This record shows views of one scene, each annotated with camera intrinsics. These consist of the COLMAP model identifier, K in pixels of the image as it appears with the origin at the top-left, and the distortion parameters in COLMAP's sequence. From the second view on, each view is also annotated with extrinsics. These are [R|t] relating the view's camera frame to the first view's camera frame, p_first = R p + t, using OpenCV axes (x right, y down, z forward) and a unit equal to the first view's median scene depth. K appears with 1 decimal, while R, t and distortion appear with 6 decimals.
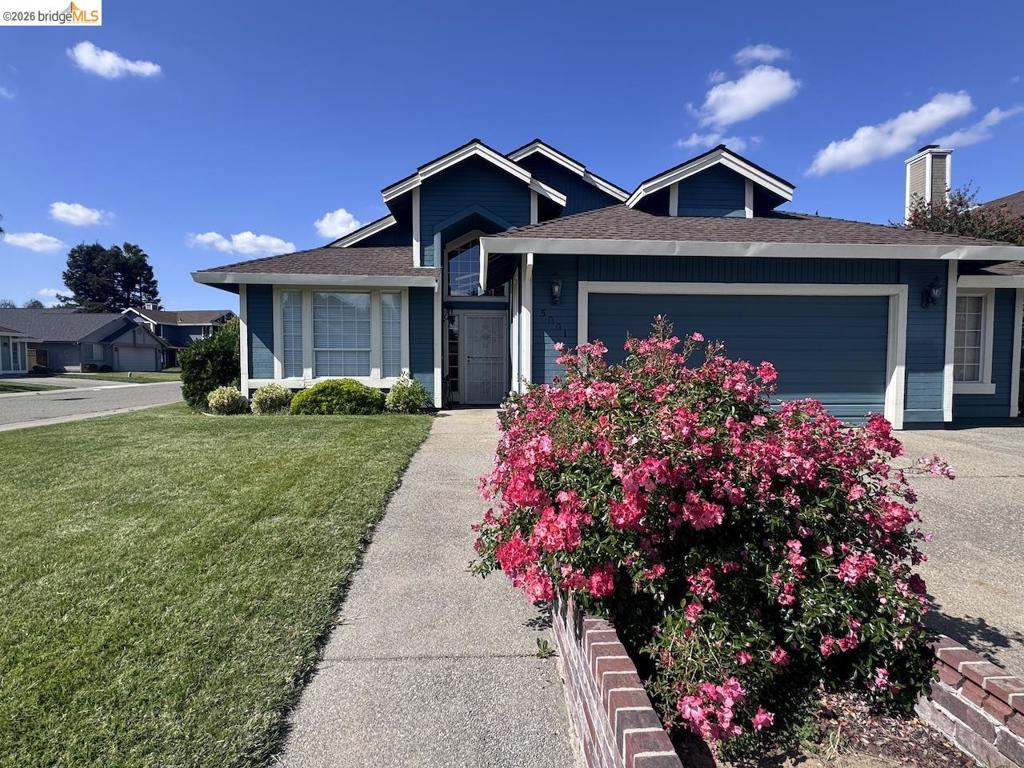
lens RADIAL K [[520.6, 0, 509.2], [0, 520.6, 386.3], [0, 0, 1]] dist [-0.007154, 0.002244]
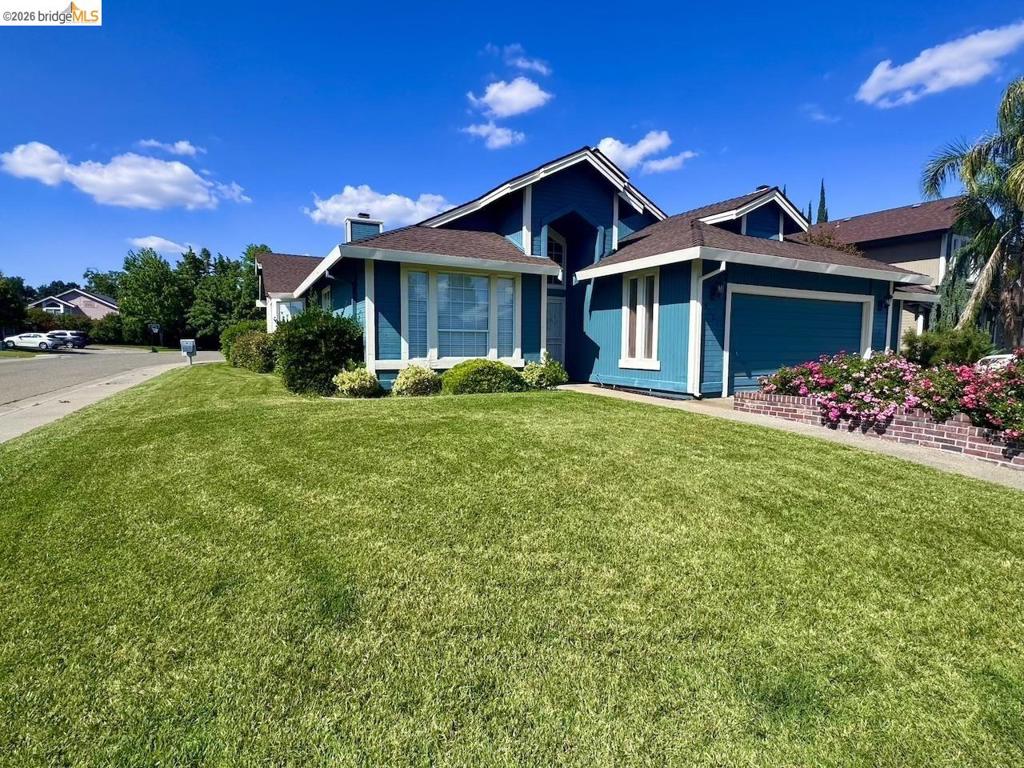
lens RADIAL K [[520.6, 0, 501.9], [0, 520.6, 384.9], [0, 0, 1]] dist [-0.007154, 0.002244]
pose [[0.906617, -0.029049, 0.420953, -0.693371], [0.013819, 0.999136, 0.039187, -0.002877], [-0.421728, -0.029711, 0.906236, 0.033648]]
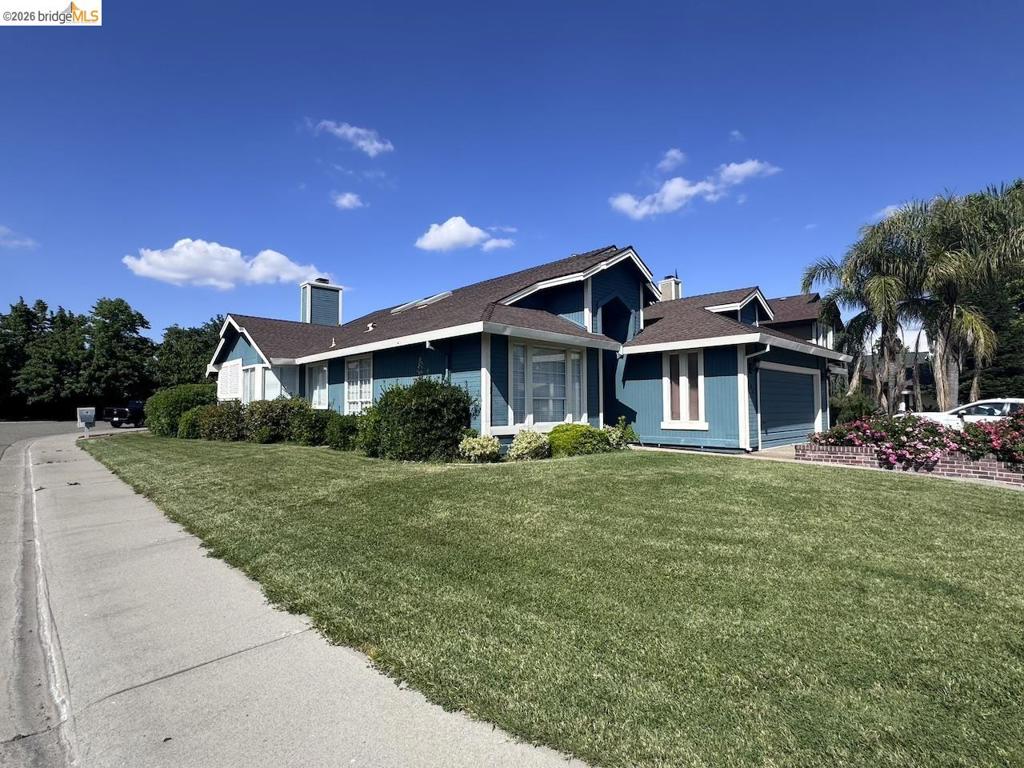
lens RADIAL K [[520.6, 0, 510.4], [0, 520.6, 383.0], [0, 0, 1]] dist [-0.007154, 0.002244]
pose [[0.750088, 0.026571, 0.660804, -1.144670], [0.034712, 0.996233, -0.079461, -0.016959], [-0.660426, 0.082540, 0.746341, 0.207567]]
